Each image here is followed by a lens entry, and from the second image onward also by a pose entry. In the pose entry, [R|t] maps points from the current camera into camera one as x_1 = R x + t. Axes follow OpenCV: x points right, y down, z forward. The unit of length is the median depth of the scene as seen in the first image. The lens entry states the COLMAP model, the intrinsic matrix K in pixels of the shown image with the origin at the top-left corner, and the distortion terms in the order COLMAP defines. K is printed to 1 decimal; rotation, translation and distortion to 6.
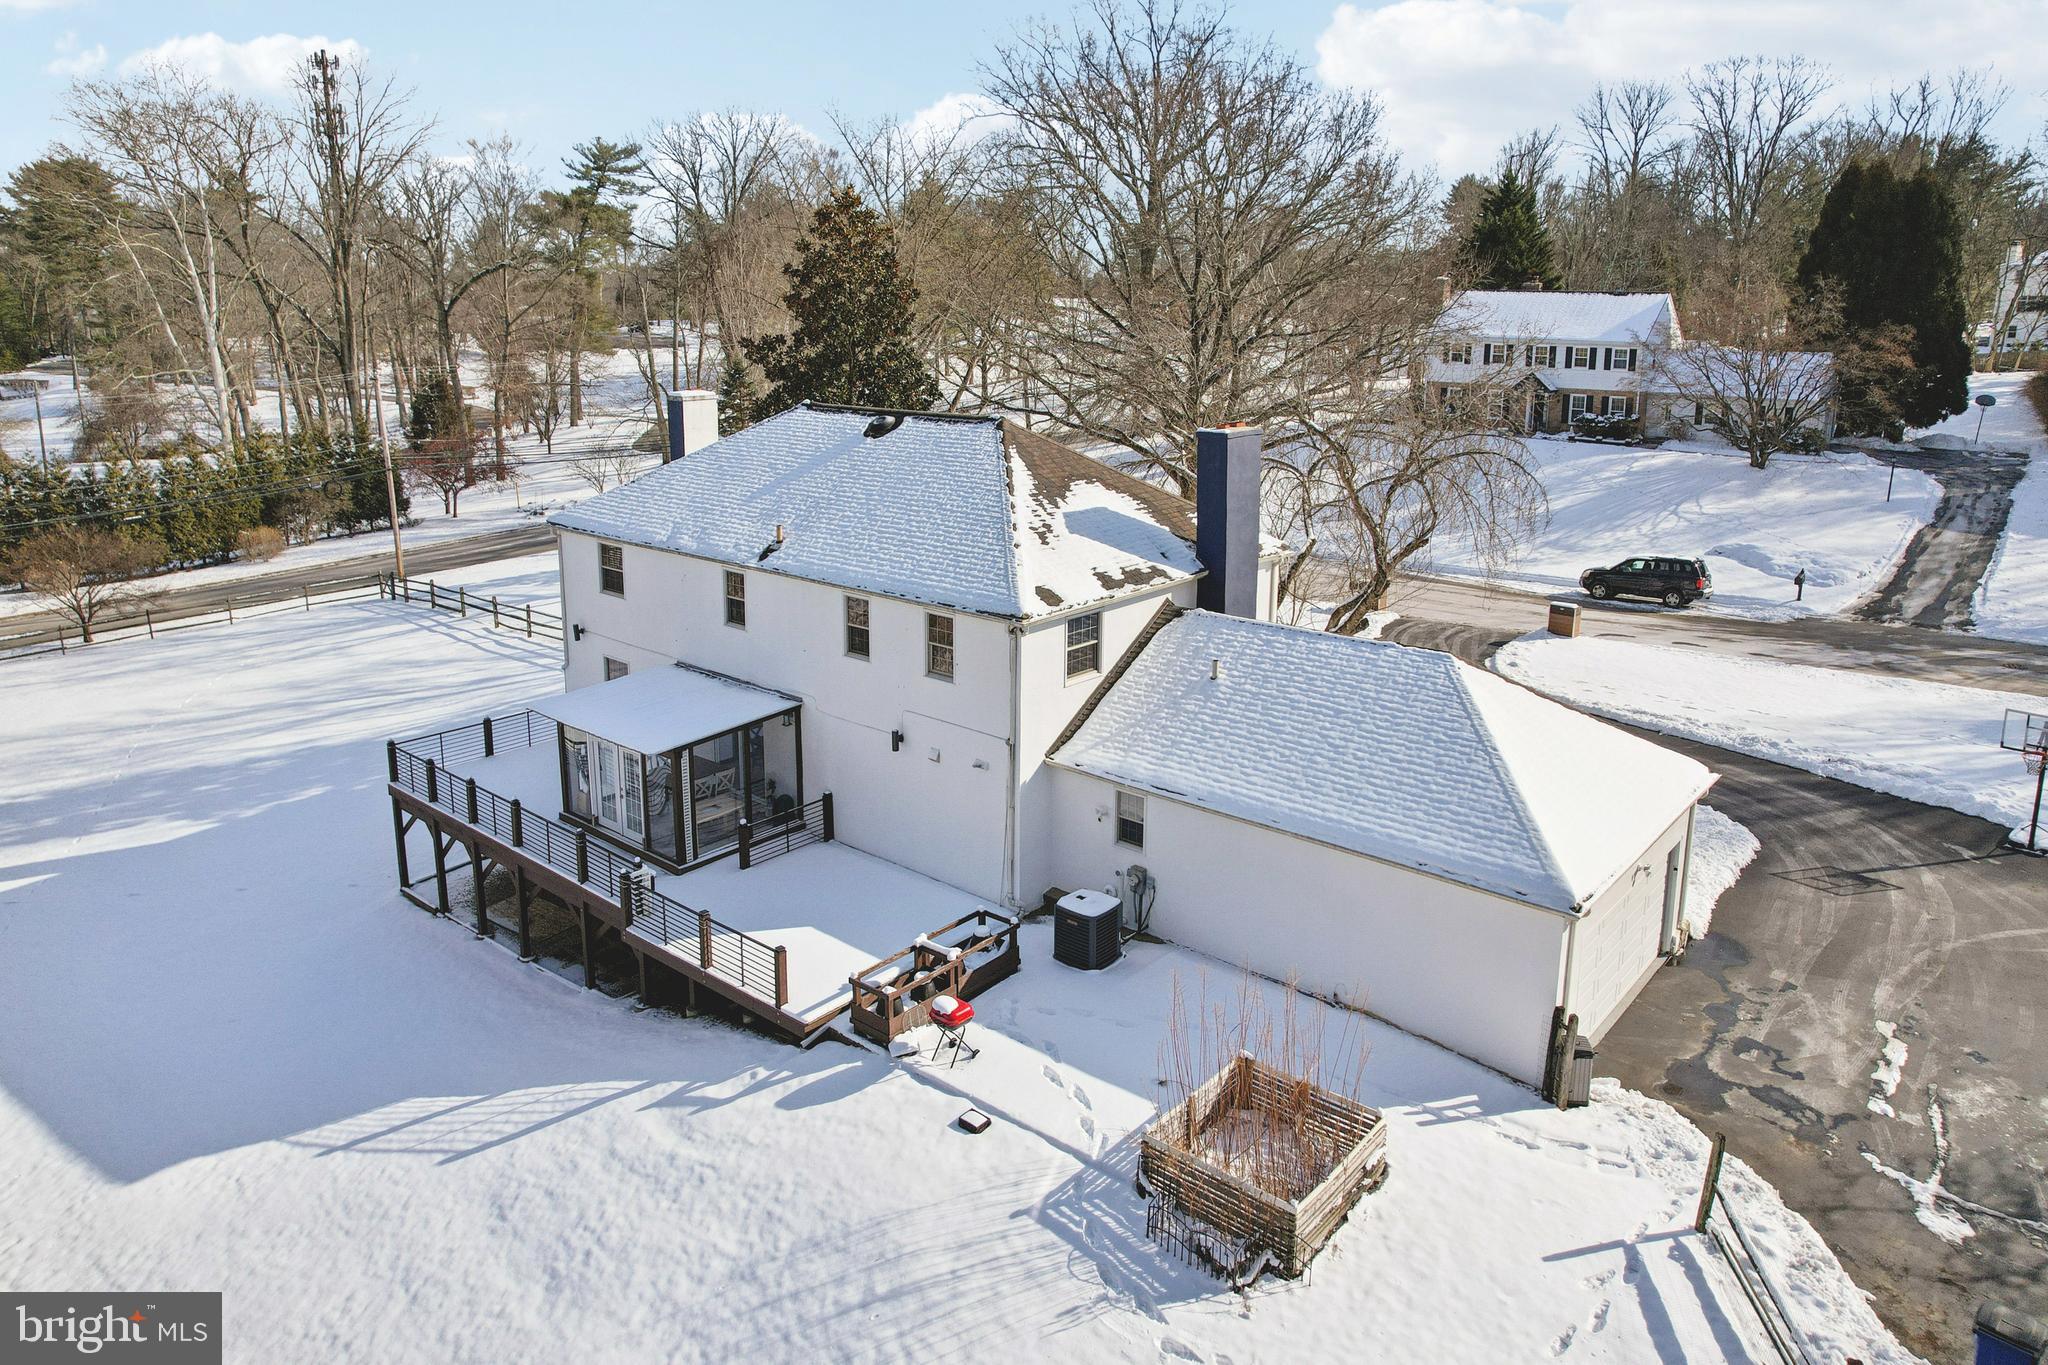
lens RADIAL K [[1361.4, 0, 1006.5], [0, 1361.4, 578.5], [0, 0, 1]] dist [-0.051979, 0.032734]
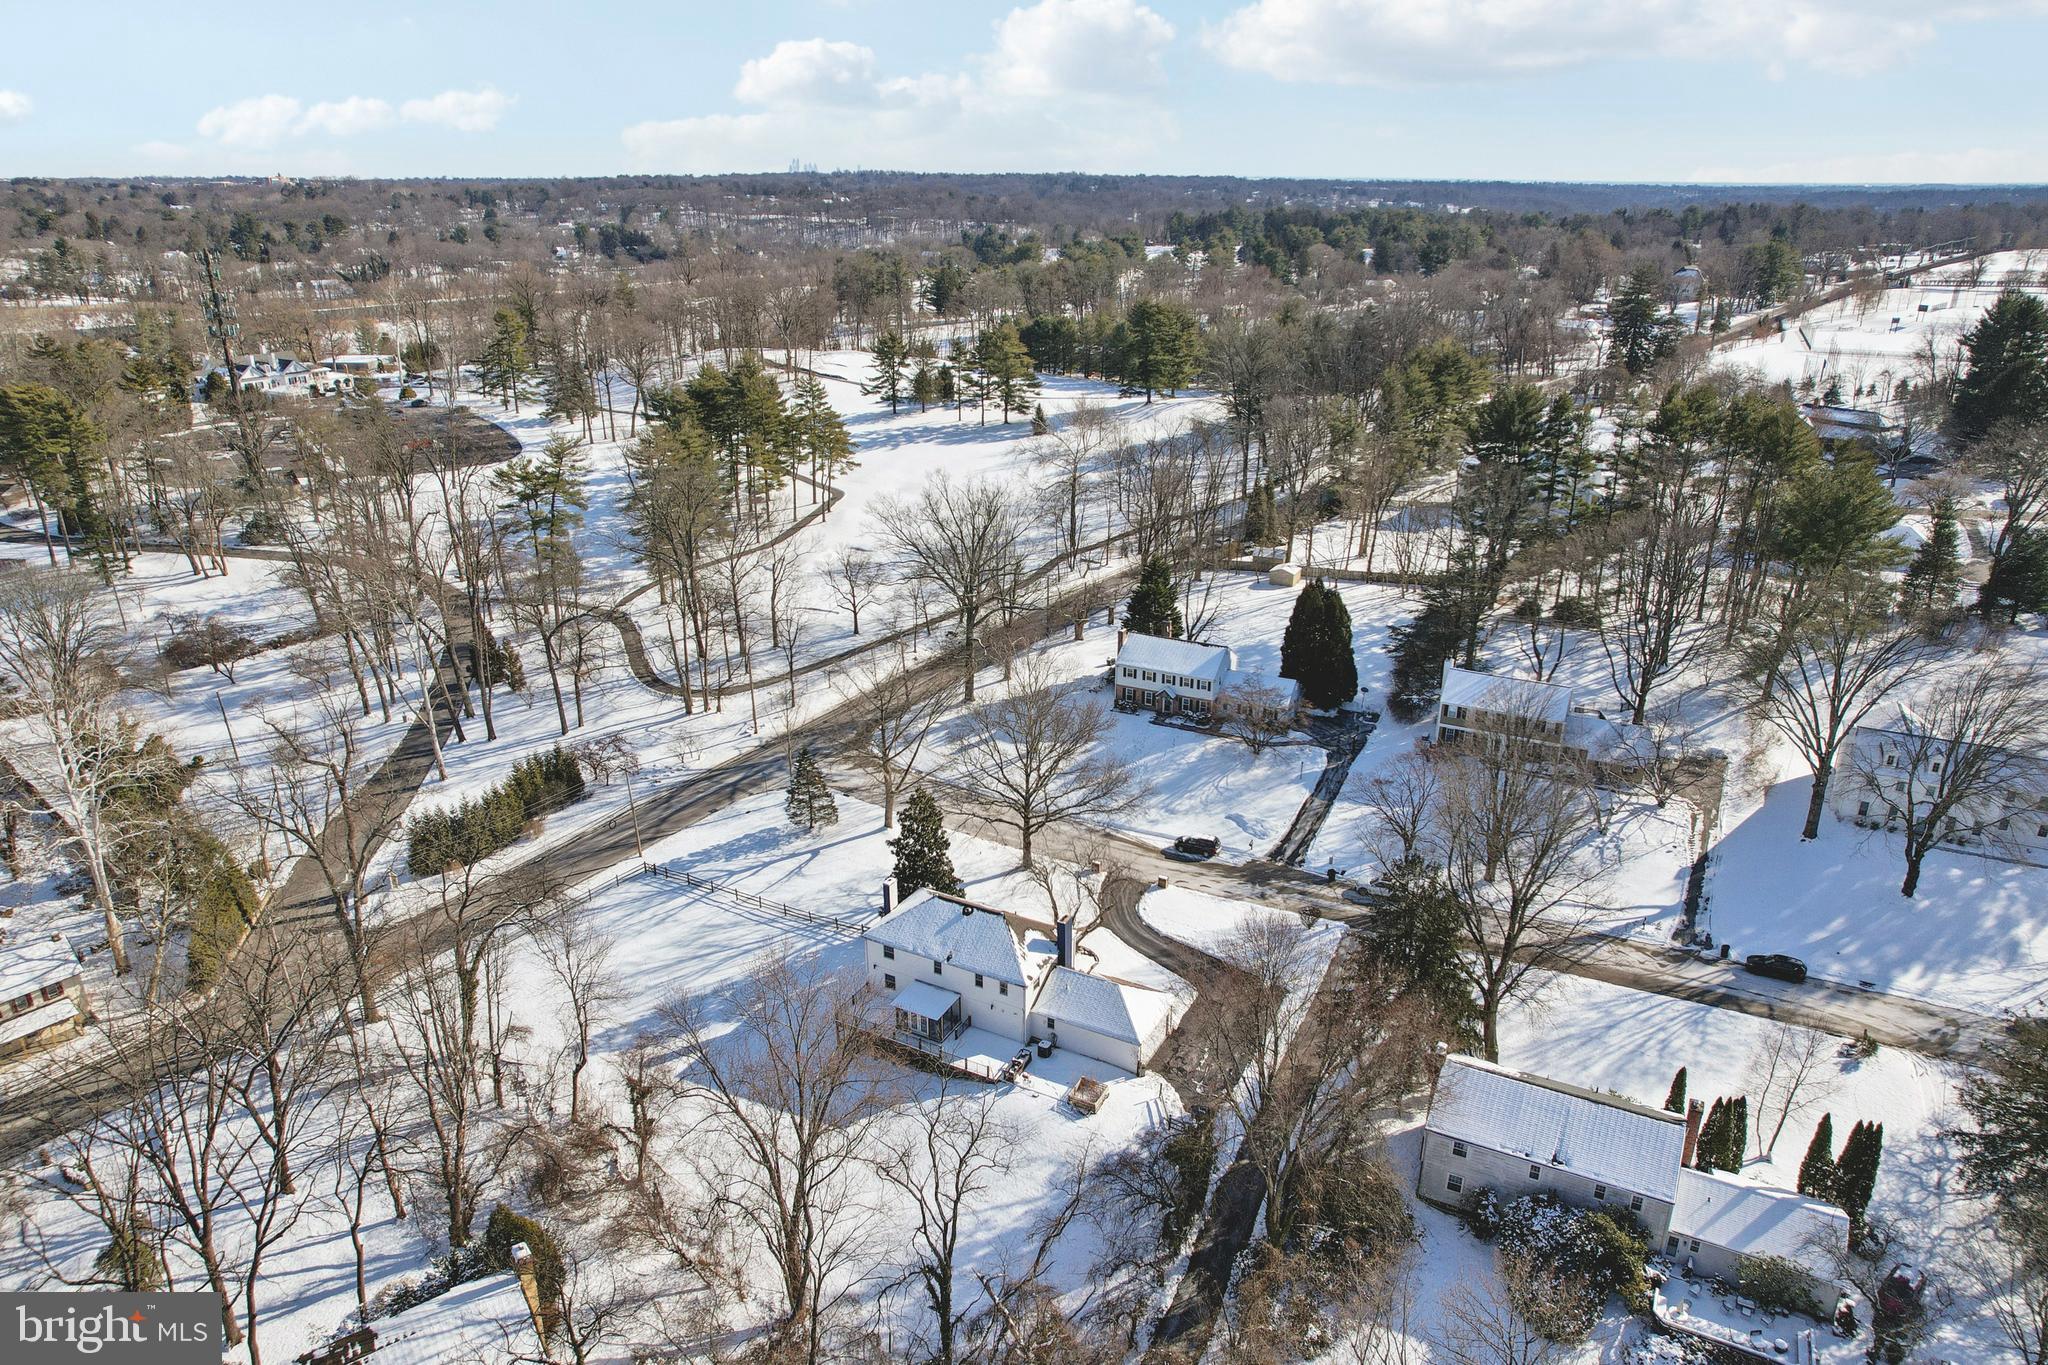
lens RADIAL K [[1364.1, 0, 1030.6], [0, 1364.1, 683.1], [0, 0, 1]] dist [-0.086549, 0.075870]
pose [[0.972678, -0.081865, 0.217247, -0.786073], [0.045689, 0.984965, 0.166603, -1.542149], [-0.227619, -0.152125, 0.961794, -2.867739]]
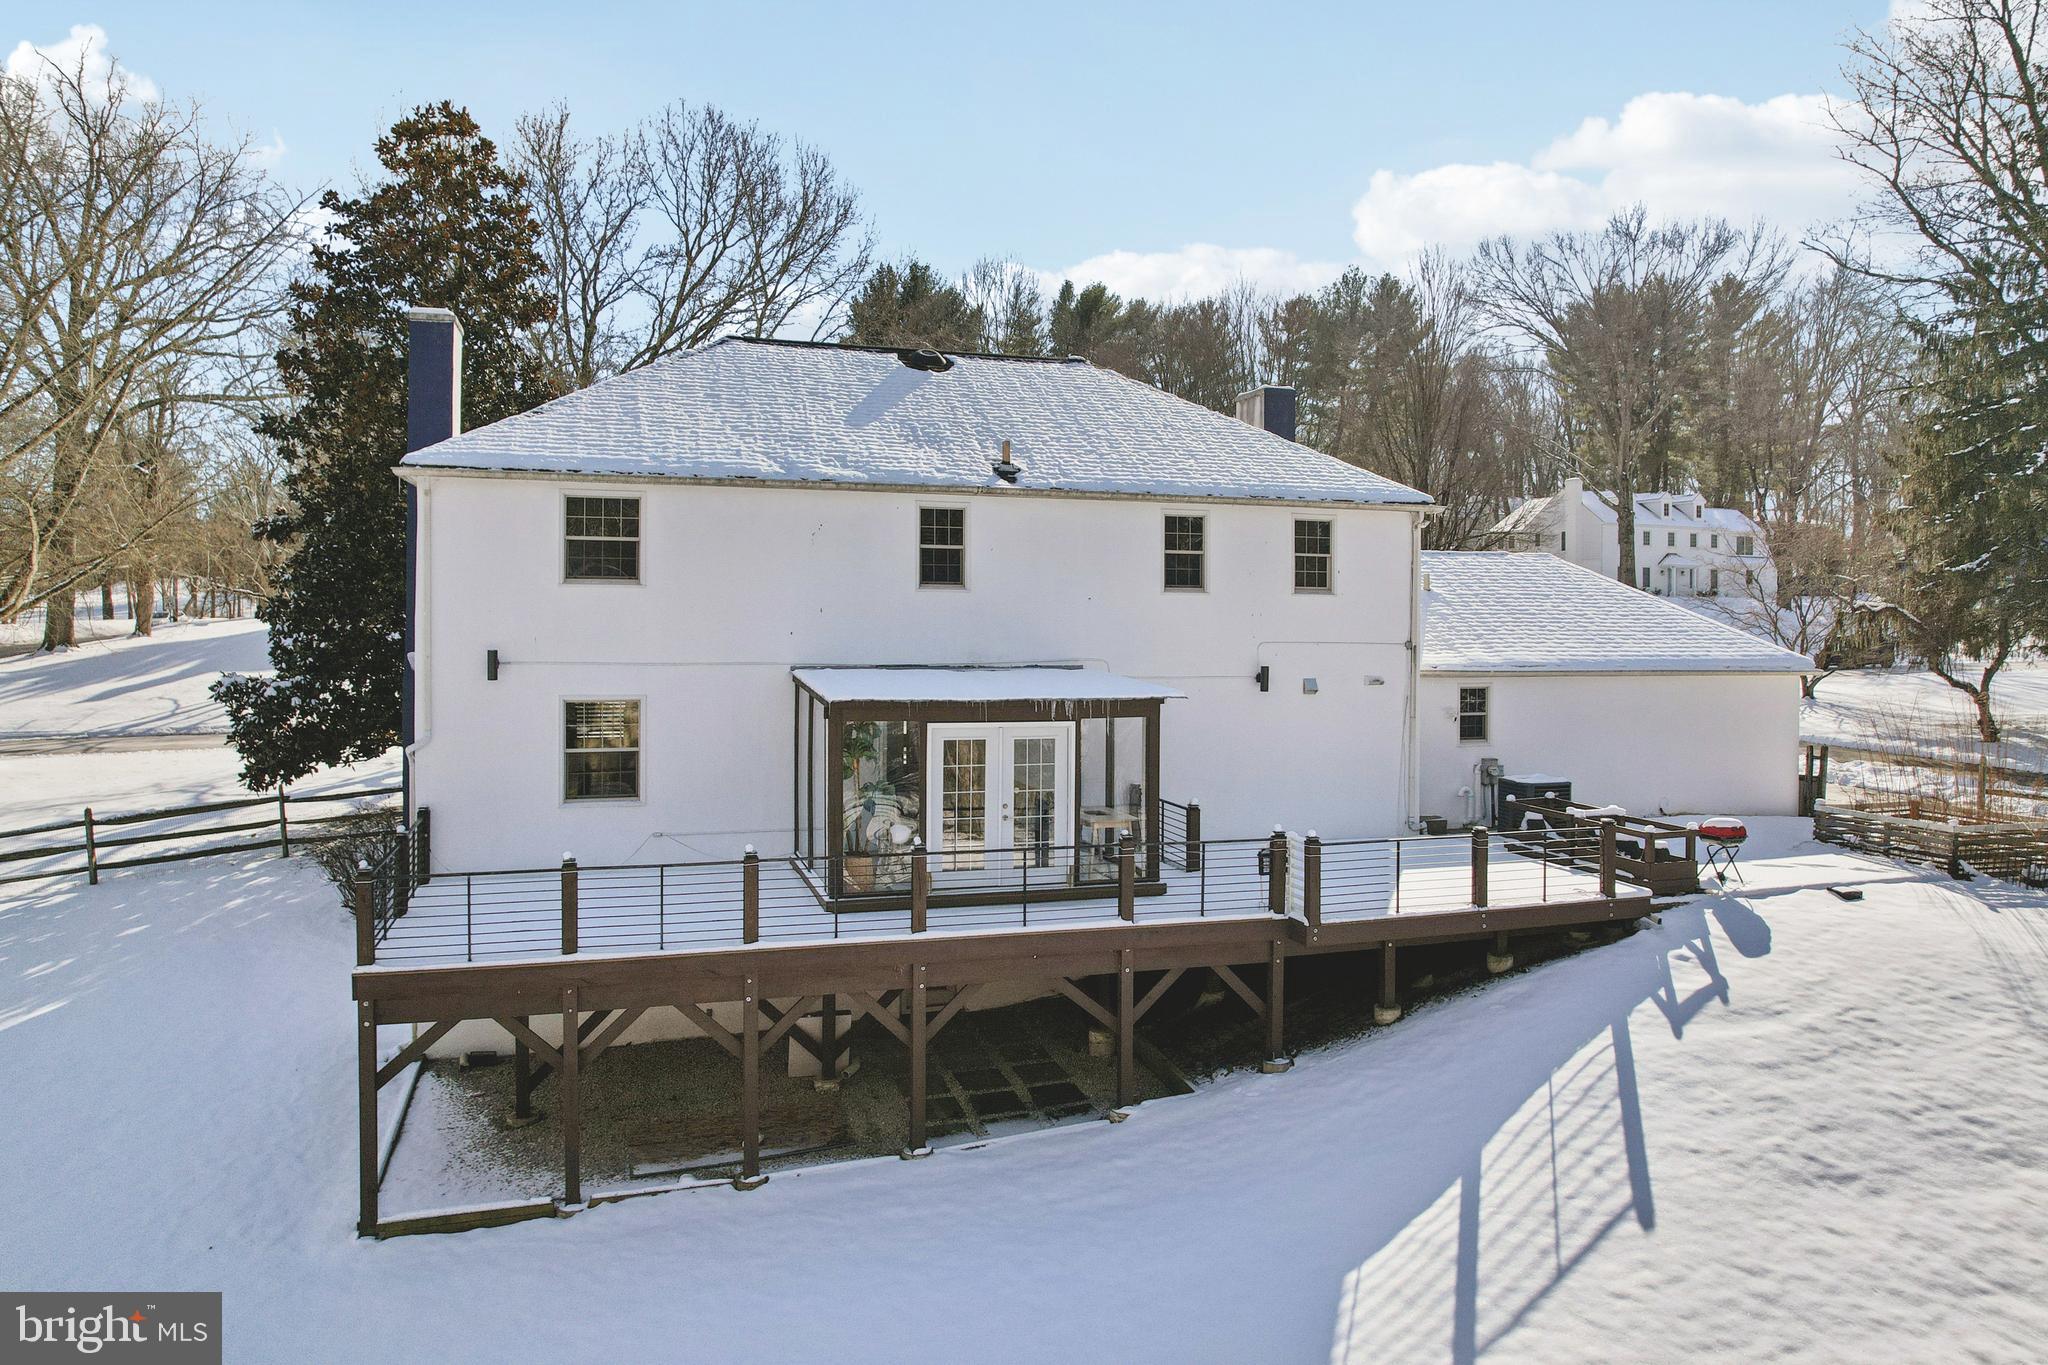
lens RADIAL K [[1335.0, 0, 1024.8], [0, 1335.0, 672.9], [0, 0, 1]] dist [-0.080714, 0.071441]
pose [[0.524299, -0.030657, 0.850983, -0.841067], [0.167389, 0.983564, -0.067697, 0.145403], [-0.834920, 0.177938, 0.520813, 0.699746]]
